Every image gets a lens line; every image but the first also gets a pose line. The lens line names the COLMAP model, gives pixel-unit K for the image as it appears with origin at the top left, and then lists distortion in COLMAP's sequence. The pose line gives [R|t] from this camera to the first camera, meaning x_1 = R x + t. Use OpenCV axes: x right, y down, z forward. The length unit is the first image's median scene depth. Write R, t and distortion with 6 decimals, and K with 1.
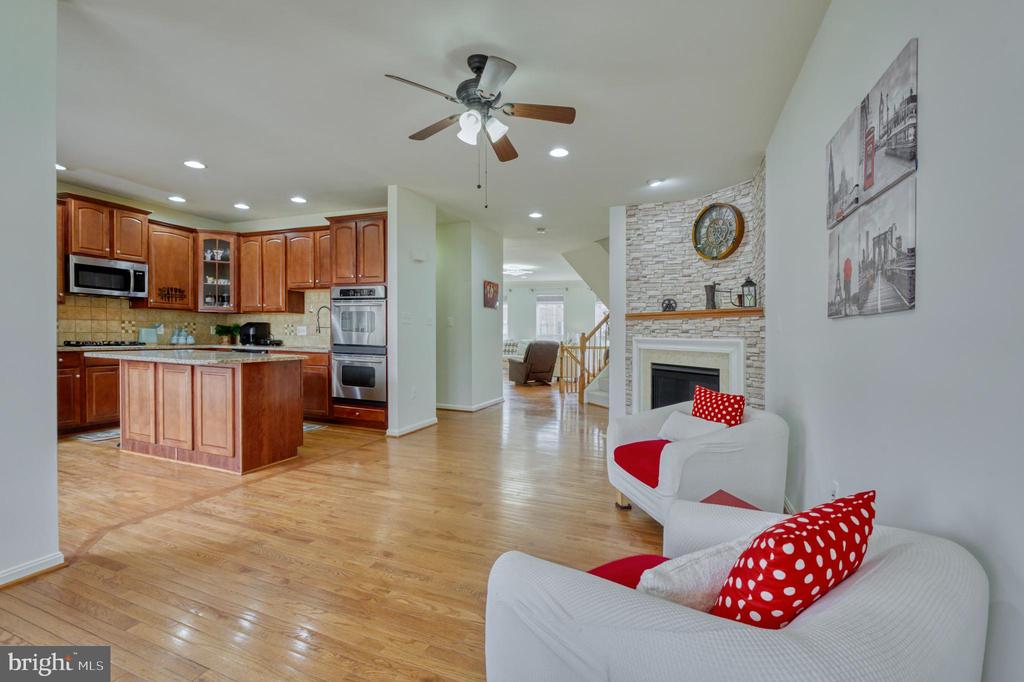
lens RADIAL K [[442.0, 0, 511.2], [0, 442.0, 342.6], [0, 0, 1]] dist [-0.007090, 0.000070]
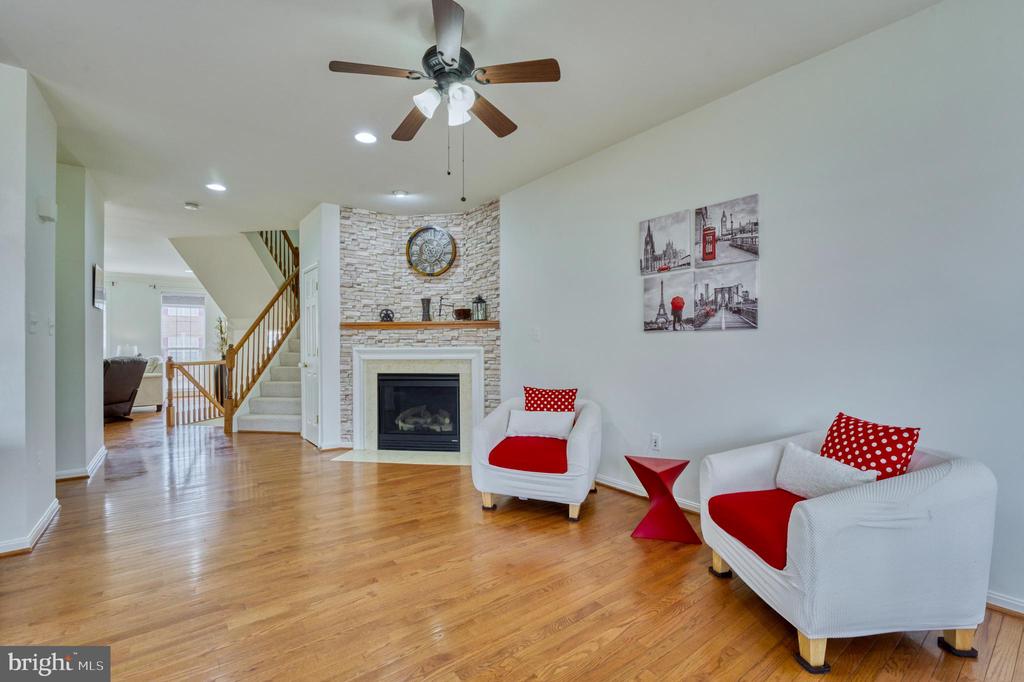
lens RADIAL K [[442.0, 0, 515.1], [0, 442.0, 345.0], [0, 0, 1]] dist [-0.007090, 0.000070]
pose [[0.540870, -0.022366, 0.840808, -0.382053], [0.033163, 0.999436, 0.005253, -0.013784], [-0.840452, 0.025042, 0.541307, 0.235823]]
